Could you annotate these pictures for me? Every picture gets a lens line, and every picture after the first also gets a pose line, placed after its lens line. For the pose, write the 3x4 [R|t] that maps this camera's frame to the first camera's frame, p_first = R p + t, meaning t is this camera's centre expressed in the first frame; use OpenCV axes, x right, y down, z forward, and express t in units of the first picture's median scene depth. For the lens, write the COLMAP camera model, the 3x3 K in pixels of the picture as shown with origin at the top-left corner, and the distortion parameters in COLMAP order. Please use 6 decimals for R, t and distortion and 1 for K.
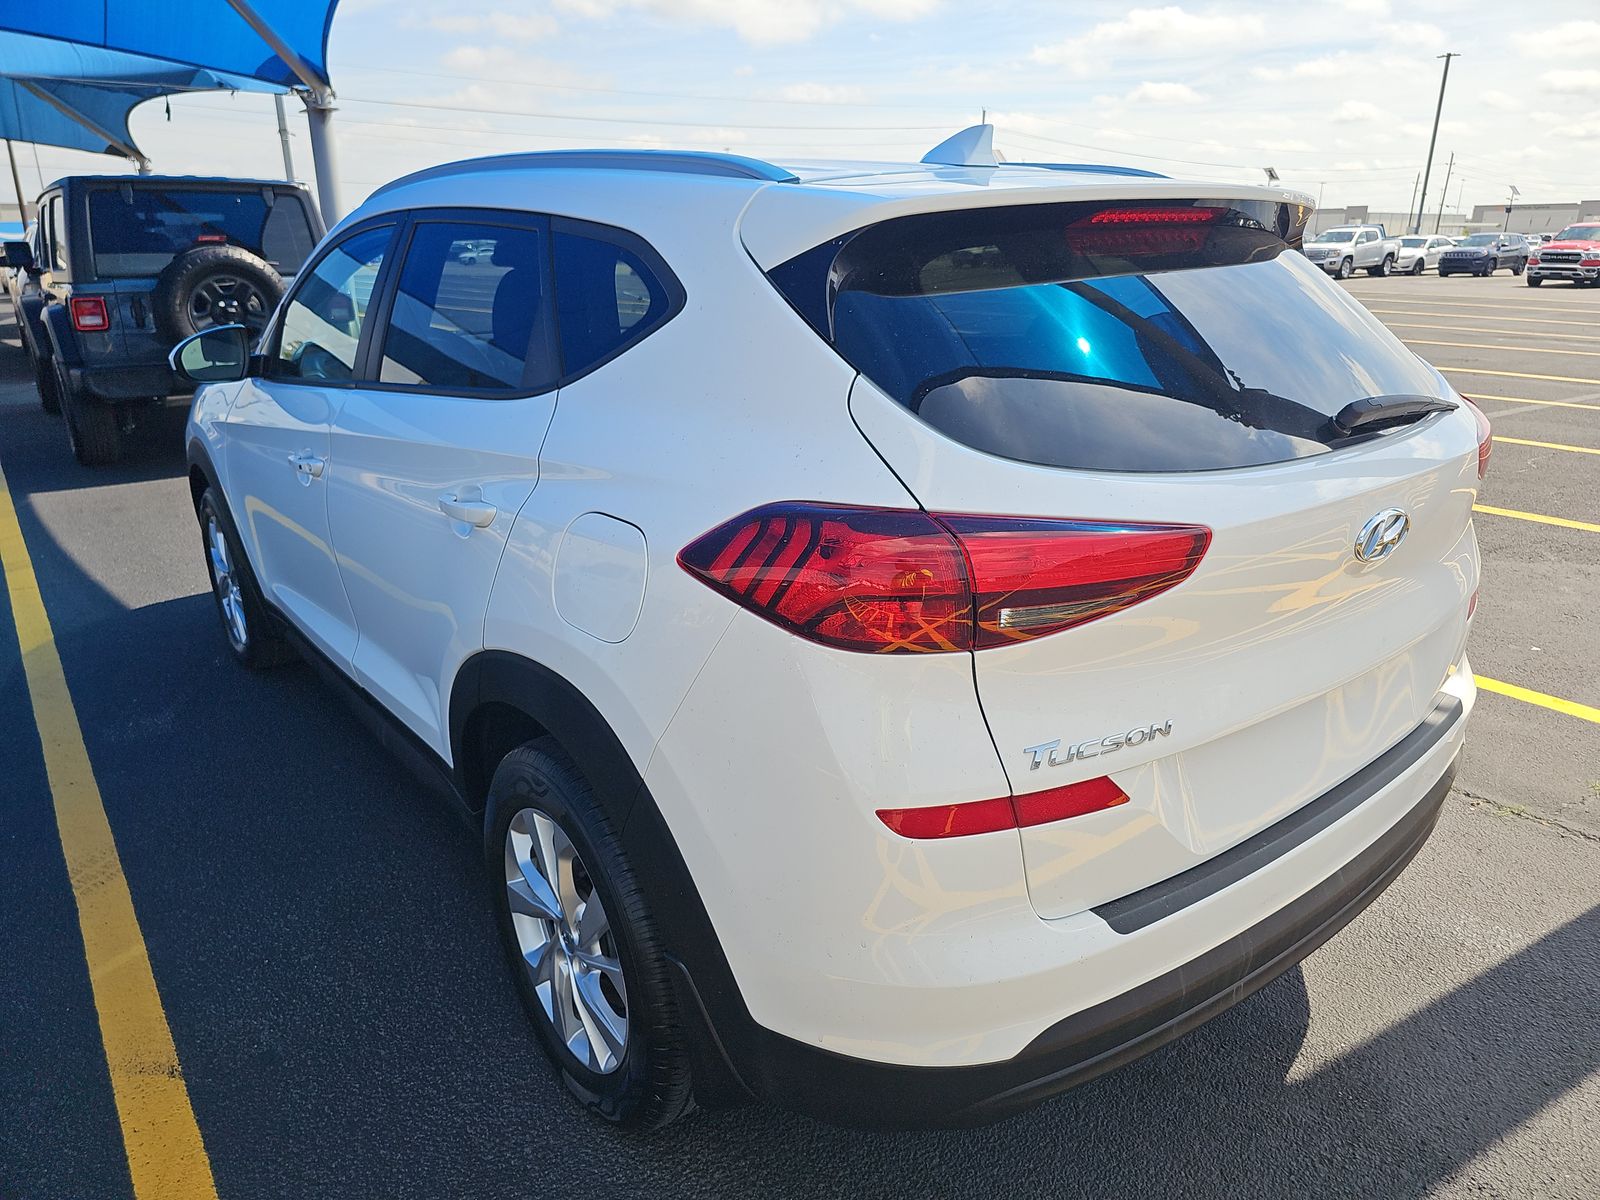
lens RADIAL K [[1071.8, 0, 800.0], [0, 1071.8, 600.0], [0, 0, 1]] dist [0.039766, -0.035469]
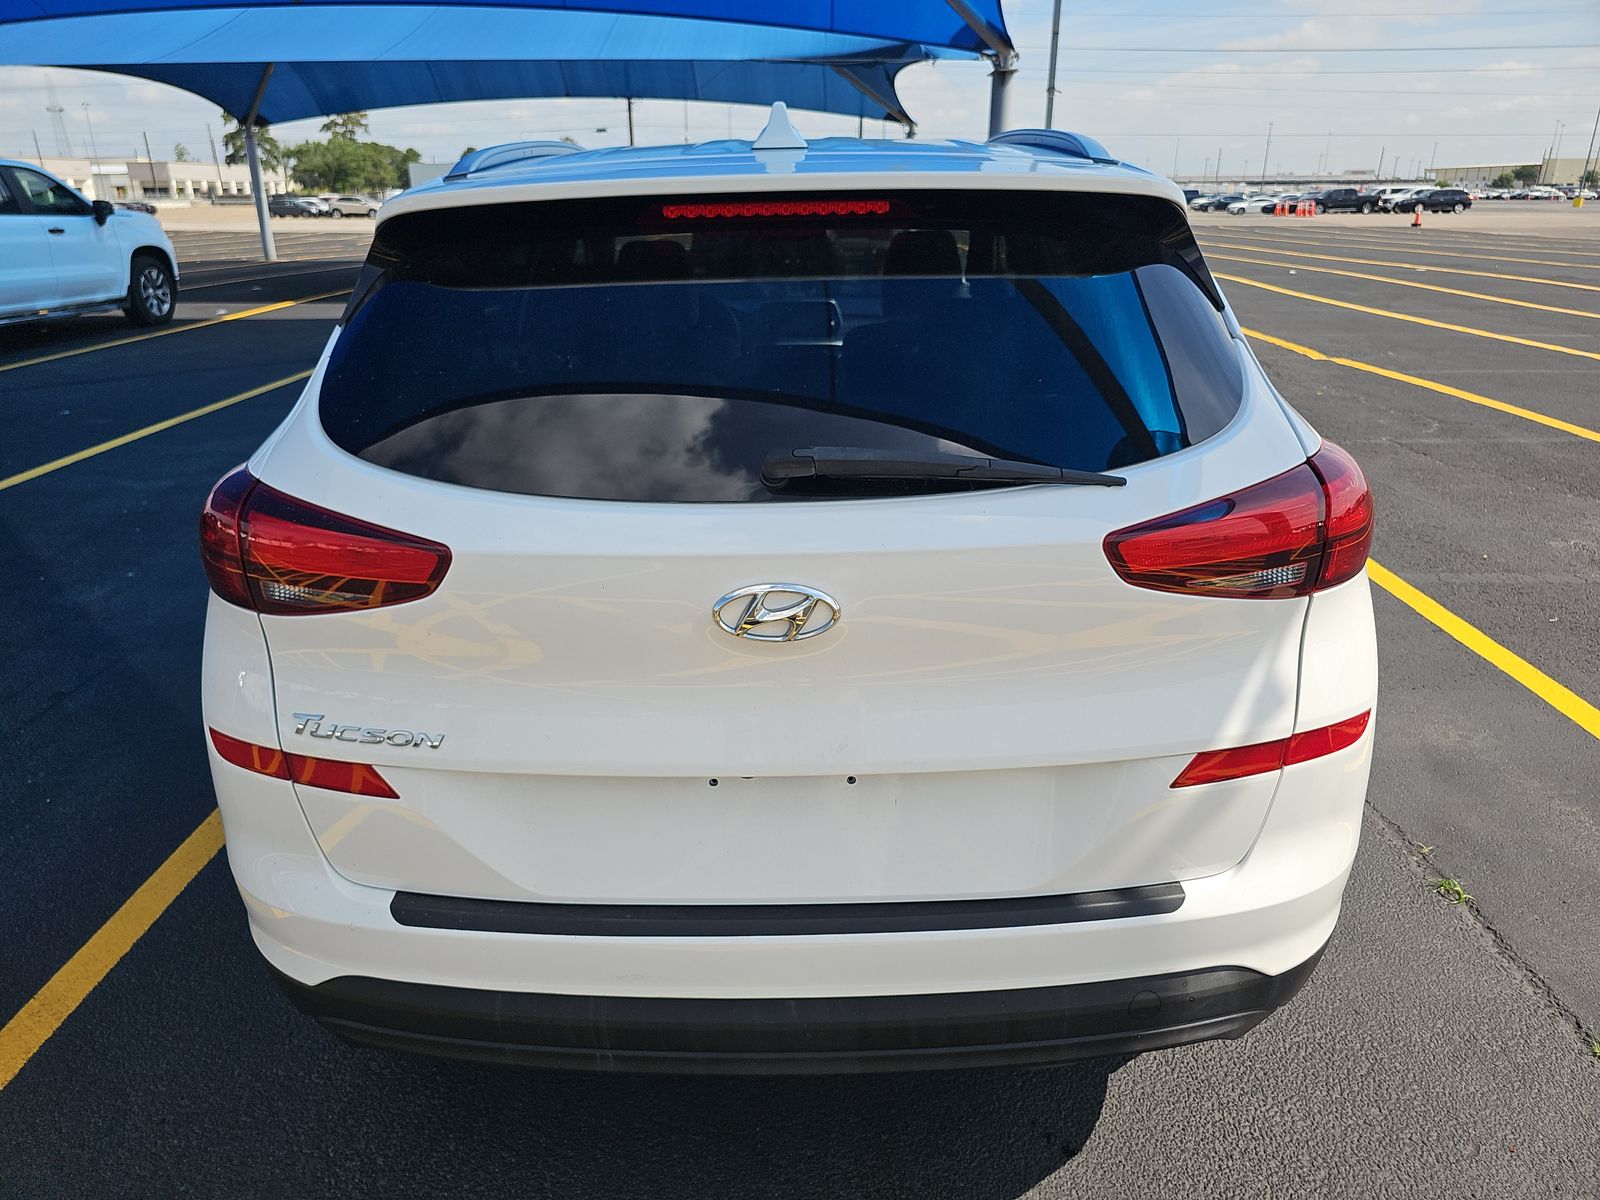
lens RADIAL K [[1071.8, 0, 800.0], [0, 1071.8, 600.0], [0, 0, 1]] dist [0.039766, -0.035469]
pose [[0.782848, 0.219821, -0.582090, 0.132498], [-0.196092, 0.975004, 0.104479, -0.020261], [0.590506, 0.032352, 0.806384, 0.045841]]
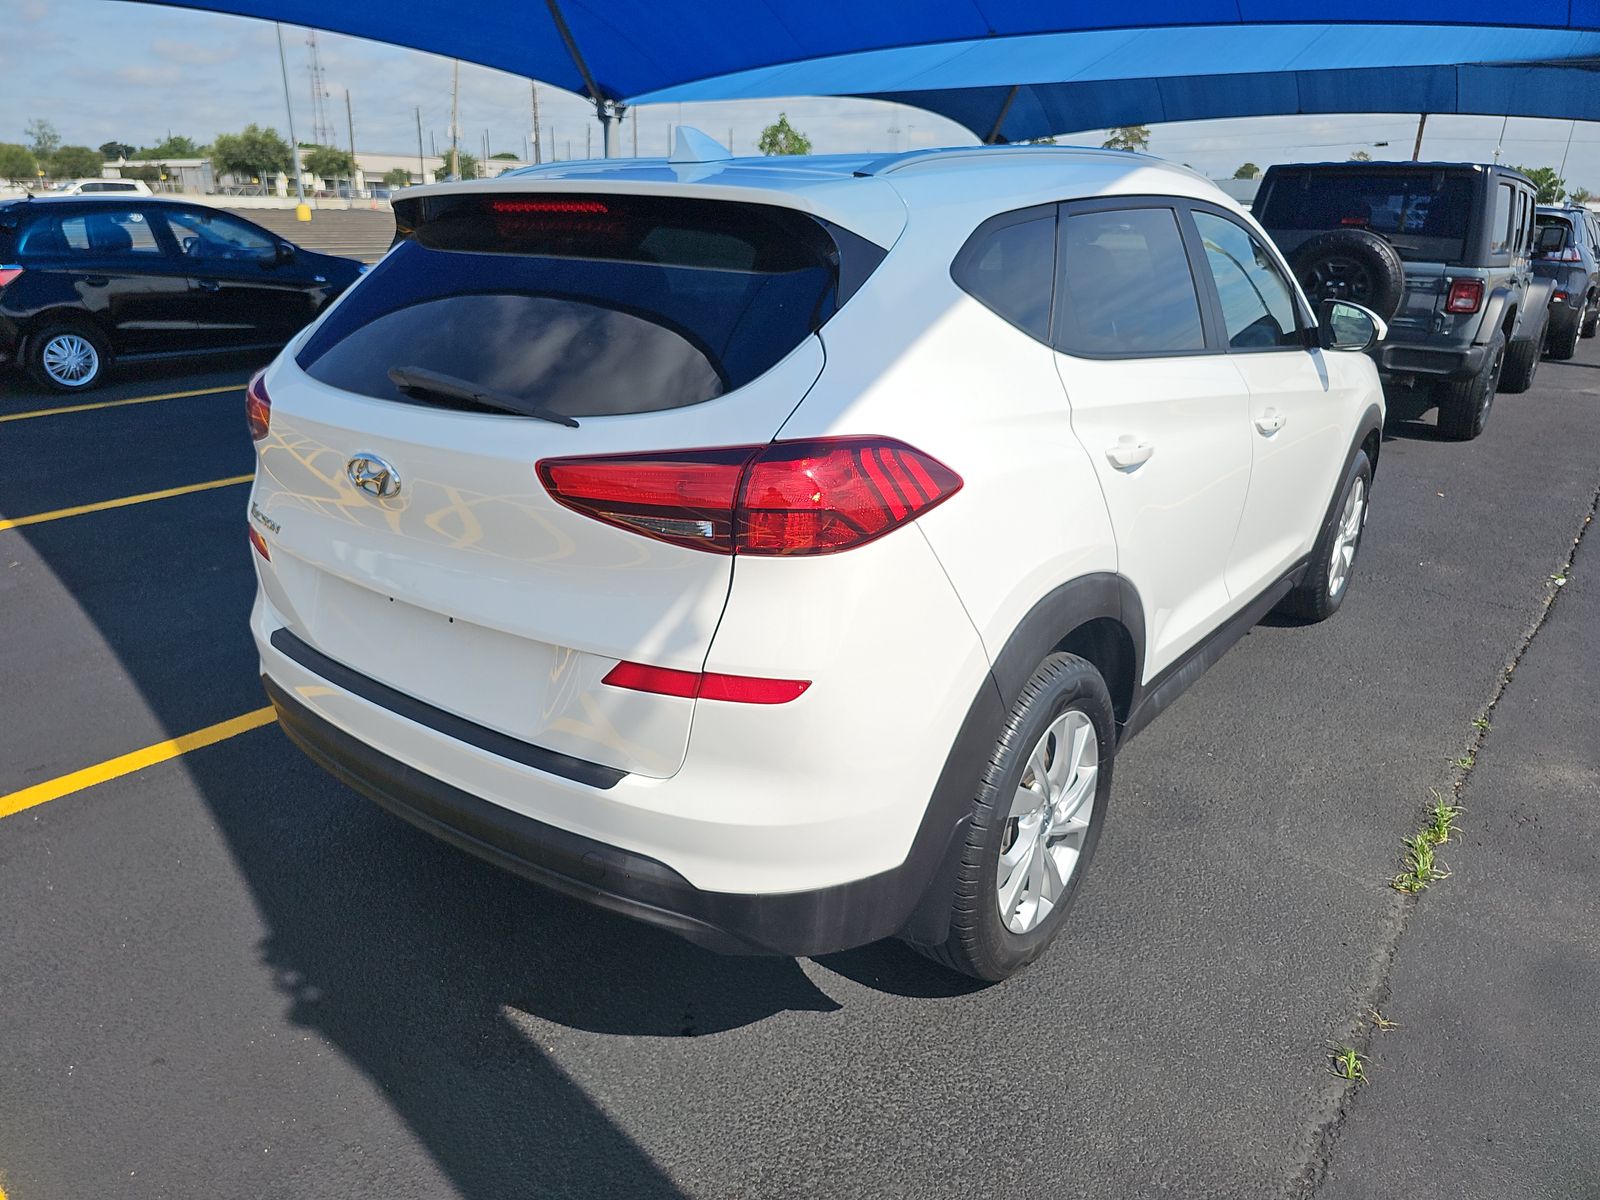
lens RADIAL K [[1071.8, 0, 800.0], [0, 1071.8, 600.0], [0, 0, 1]] dist [0.039766, -0.035469]
pose [[0.261626, 0.345017, -0.901396, 0.215129], [-0.330740, 0.909428, 0.252095, -0.045631], [0.906732, 0.232173, 0.352040, 0.120181]]
